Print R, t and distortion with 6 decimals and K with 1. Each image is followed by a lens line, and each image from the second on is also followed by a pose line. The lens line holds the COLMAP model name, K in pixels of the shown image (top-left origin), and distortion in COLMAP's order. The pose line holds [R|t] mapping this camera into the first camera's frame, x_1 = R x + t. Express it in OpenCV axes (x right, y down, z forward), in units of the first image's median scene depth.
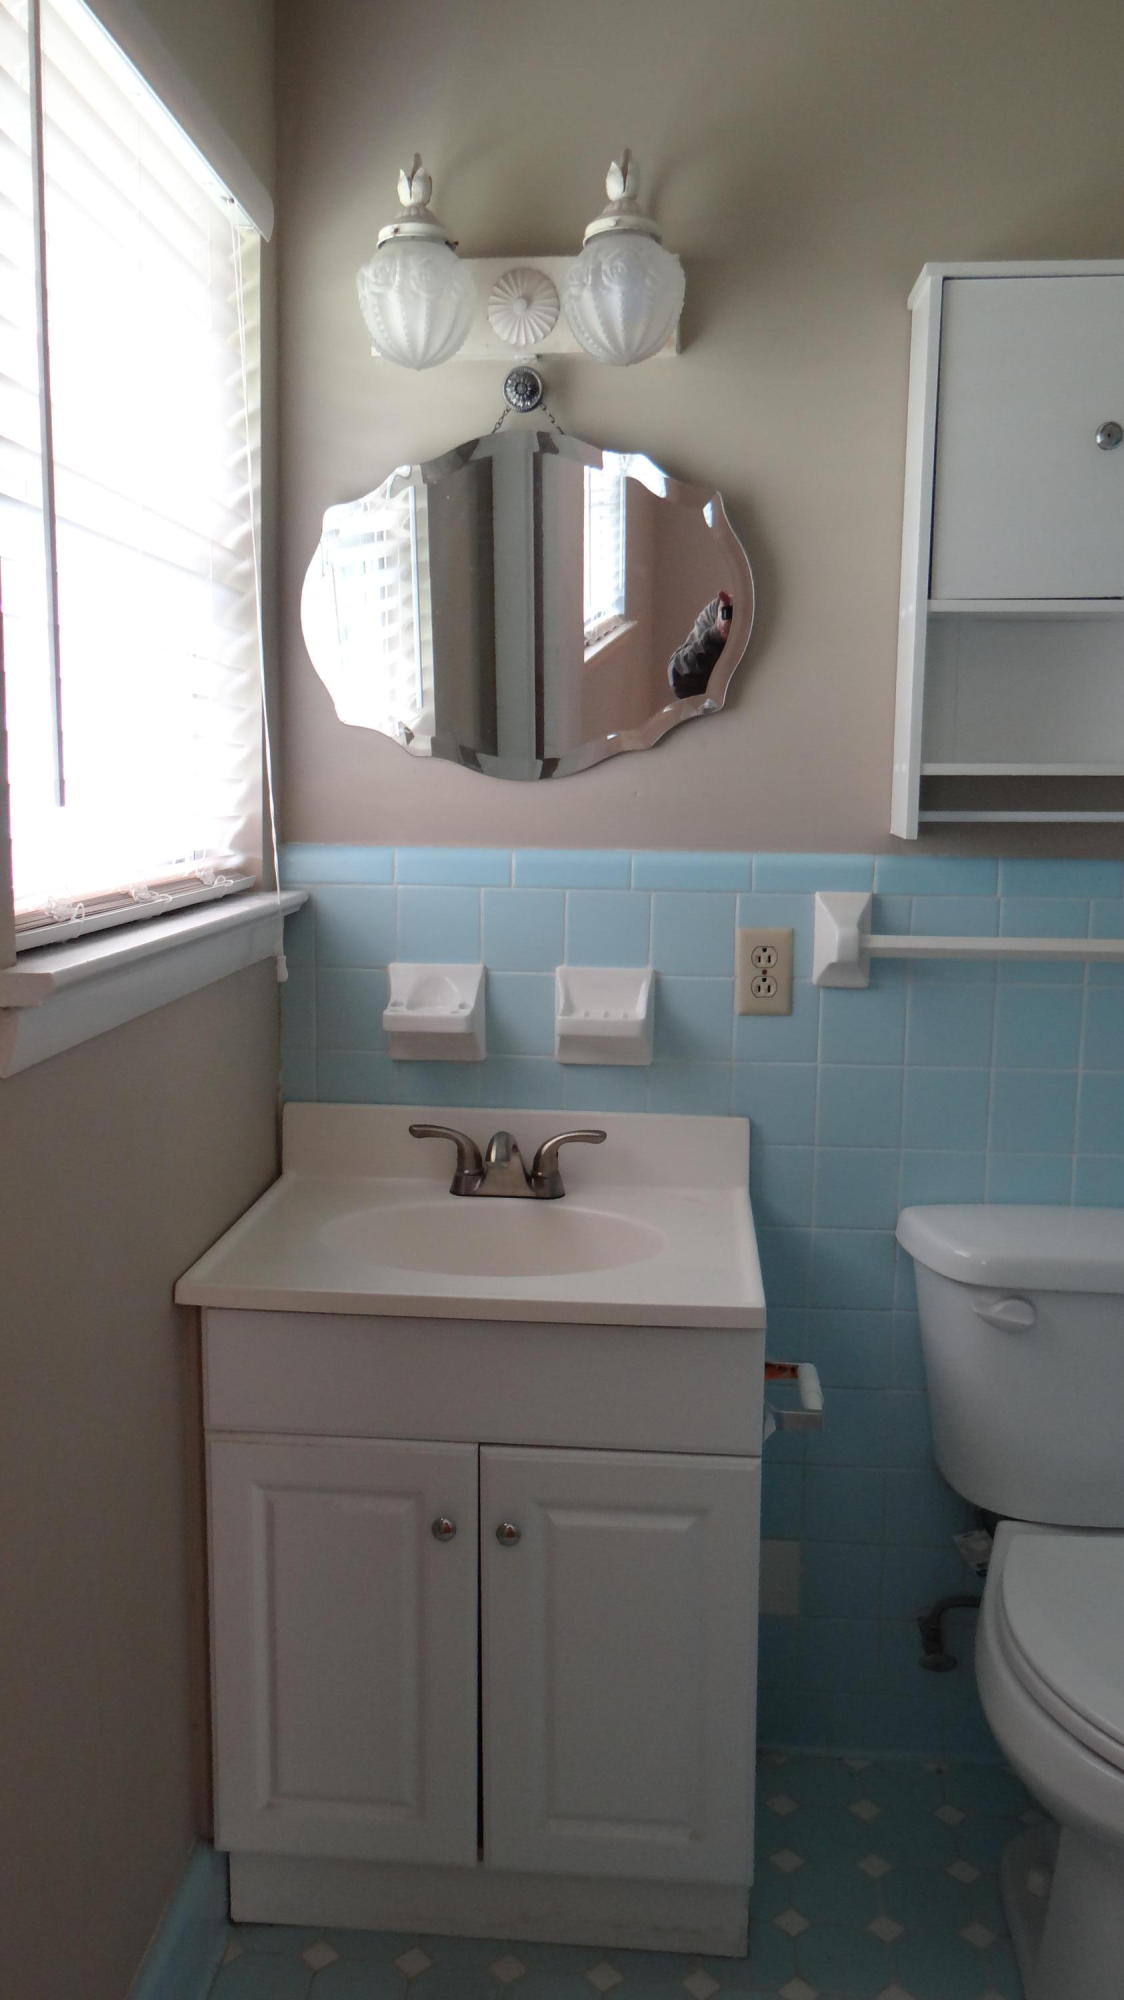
lens RADIAL K [[1580.5, 0, 562.0], [0, 1580.5, 1000.0], [0, 0, 1]] dist [-0.002088, -0.004988]
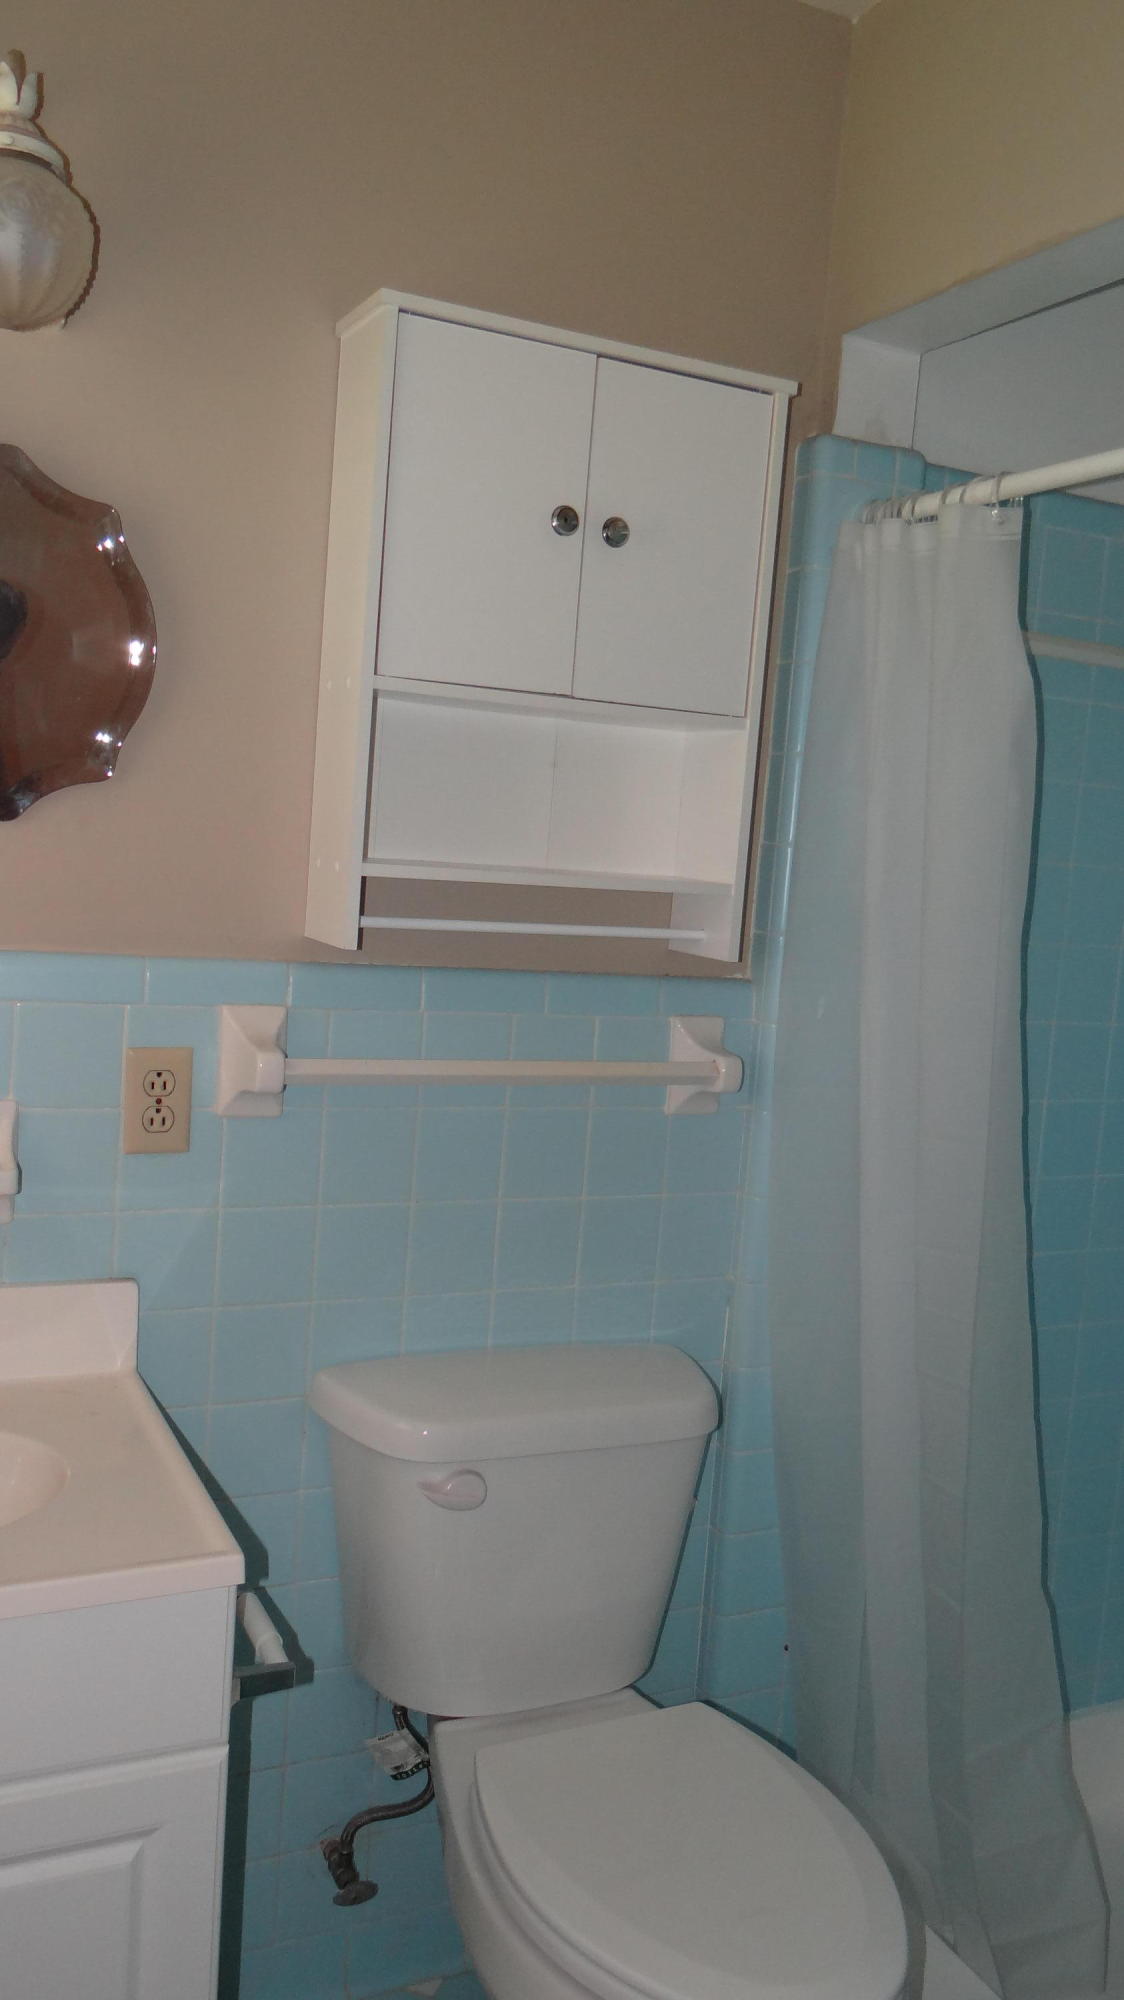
lens RADIAL K [[1578.5, 0, 600.4], [0, 1578.5, 1027.1], [0, 0, 1]] dist [-0.006176, -0.000337]
pose [[0.878281, 0.007231, 0.478090, -0.063778], [0.015367, 0.998942, -0.043339, -0.017172], [-0.477898, 0.045411, 0.877241, 0.164368]]
